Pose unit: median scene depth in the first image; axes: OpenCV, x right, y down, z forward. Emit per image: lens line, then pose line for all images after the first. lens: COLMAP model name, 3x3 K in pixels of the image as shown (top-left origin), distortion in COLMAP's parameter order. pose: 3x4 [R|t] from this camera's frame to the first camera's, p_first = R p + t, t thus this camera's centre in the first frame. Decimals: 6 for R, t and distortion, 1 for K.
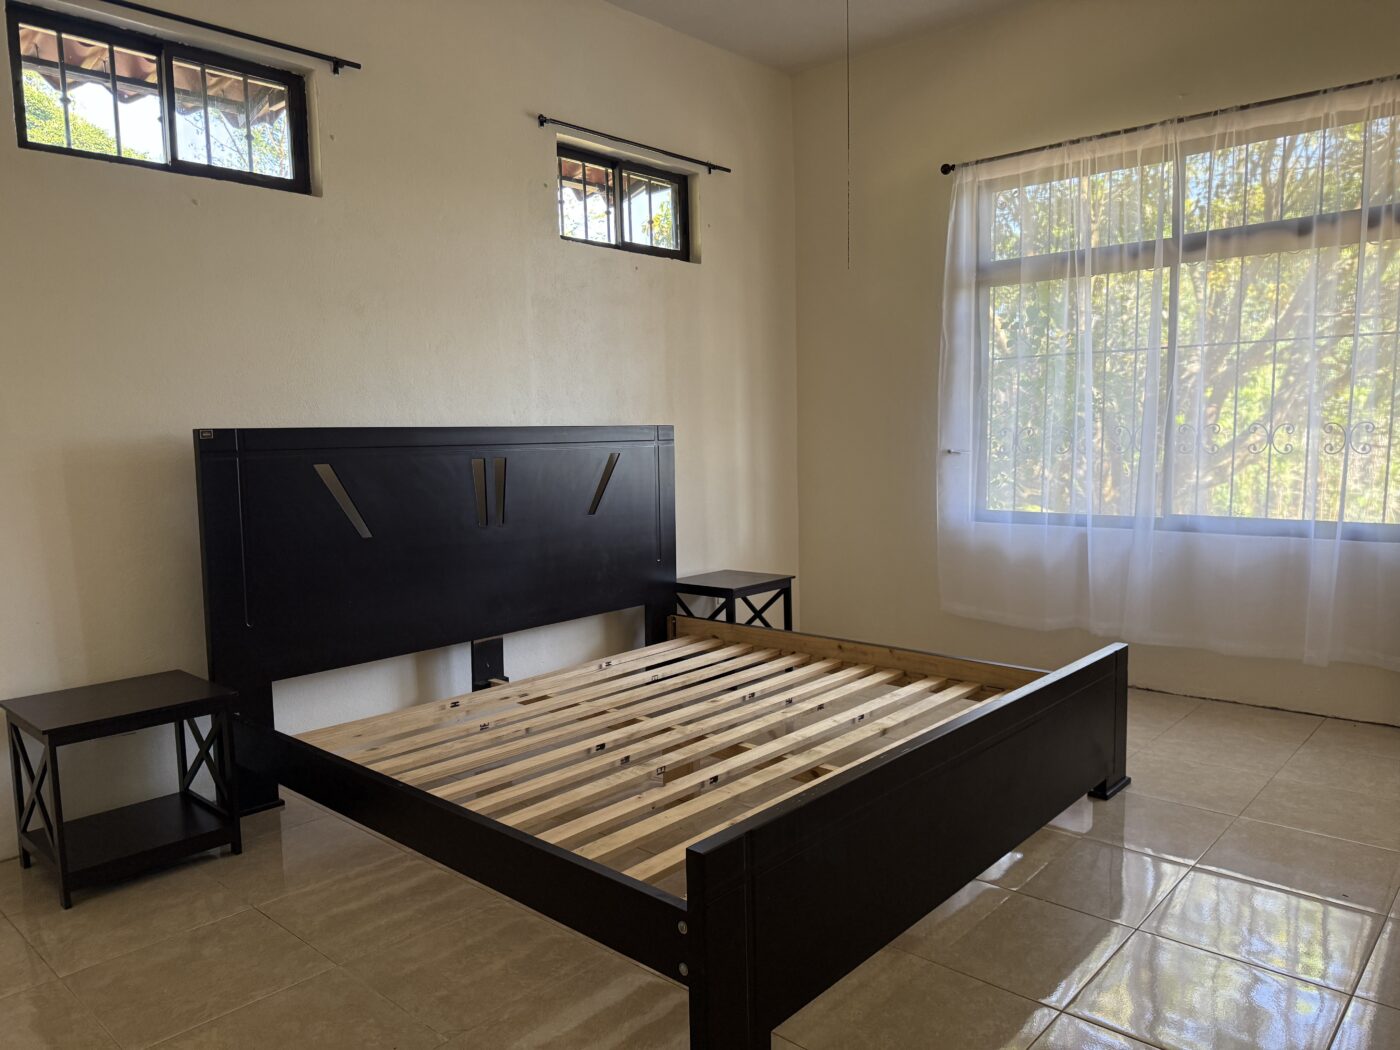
lens RADIAL K [[978.2, 0, 707.4], [0, 978.2, 525.3], [0, 0, 1]] dist [0.054479, -0.069119]
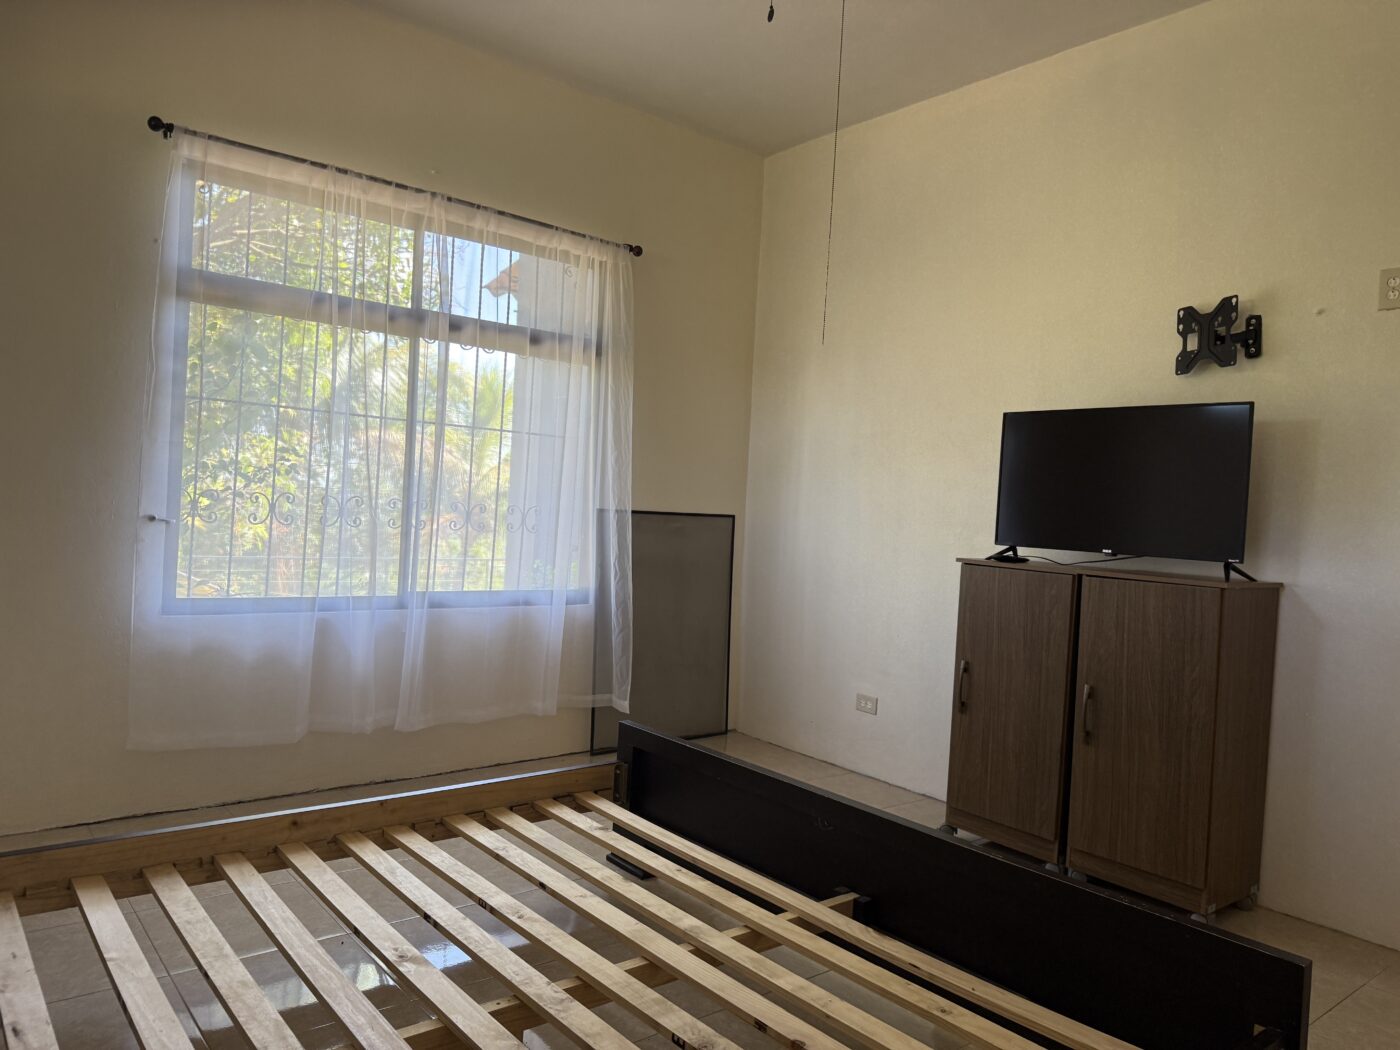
lens RADIAL K [[978.2, 0, 705.7], [0, 978.2, 525.1], [0, 0, 1]] dist [0.054479, -0.069119]
pose [[0.155378, 0.014459, 0.987749, -0.439630], [0.043628, 0.998817, -0.021484, -0.042589], [-0.986891, 0.046432, 0.154564, 0.565647]]
